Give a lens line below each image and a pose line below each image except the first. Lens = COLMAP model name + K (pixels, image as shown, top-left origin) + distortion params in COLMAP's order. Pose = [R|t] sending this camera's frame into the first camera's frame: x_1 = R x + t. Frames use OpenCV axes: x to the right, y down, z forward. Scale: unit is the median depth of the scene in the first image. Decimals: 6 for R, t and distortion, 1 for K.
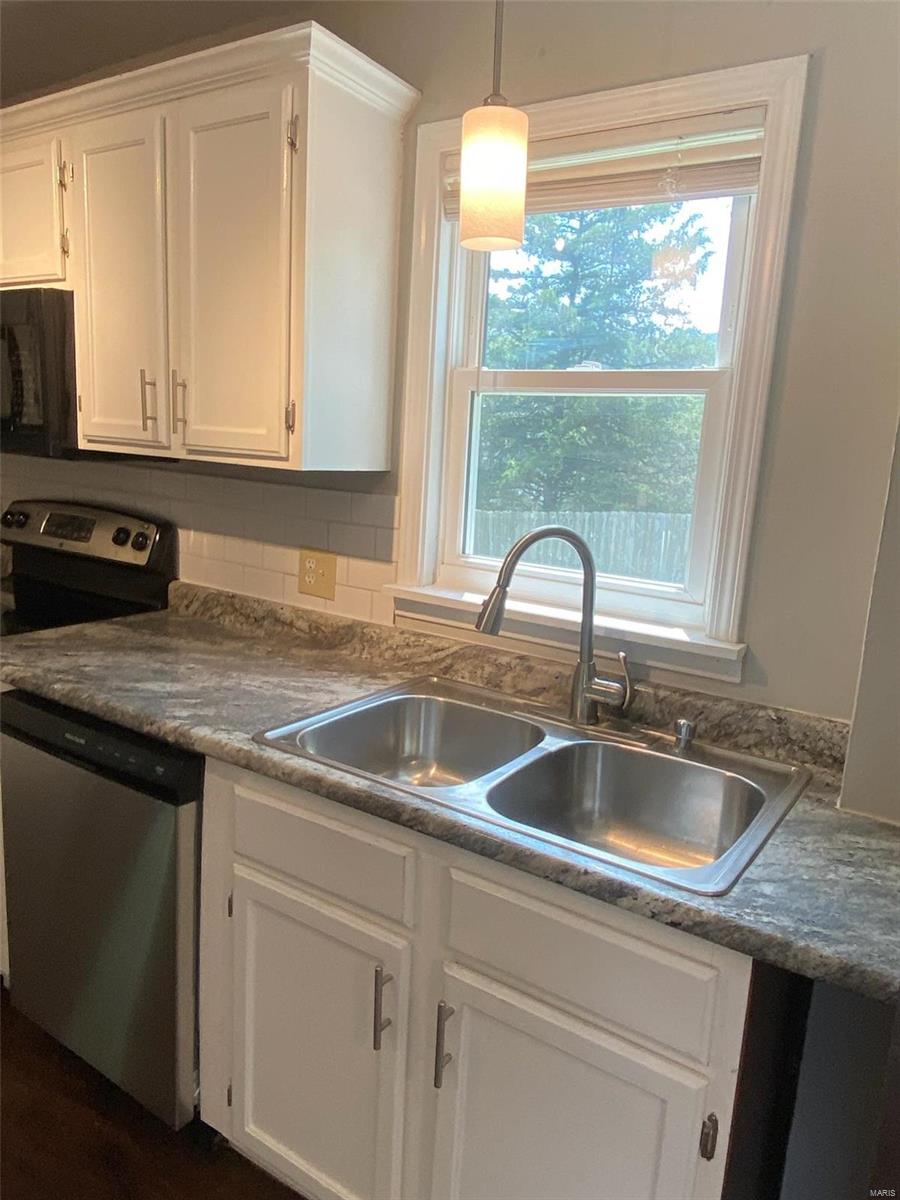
lens RADIAL K [[858.4, 0, 450.0], [0, 858.4, 600.0], [0, 0, 1]] dist [0.118598, -0.158905]
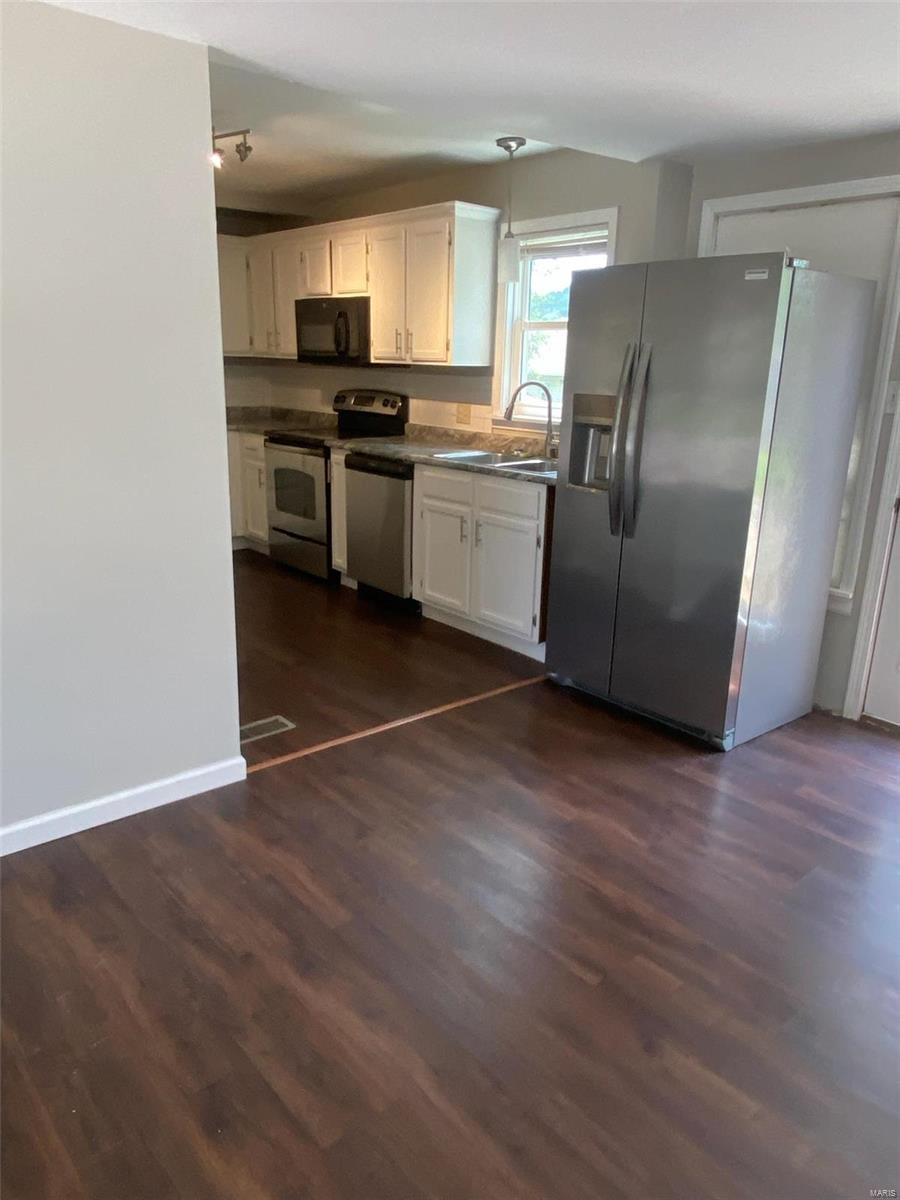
lens RADIAL K [[858.4, 0, 450.0], [0, 858.4, 600.0], [0, 0, 1]] dist [0.118598, -0.158905]
pose [[0.963450, 0.041820, -0.264604, 0.483407], [-0.021535, 0.996634, 0.079103, 0.310470], [0.267021, -0.070513, 0.961108, -1.394207]]
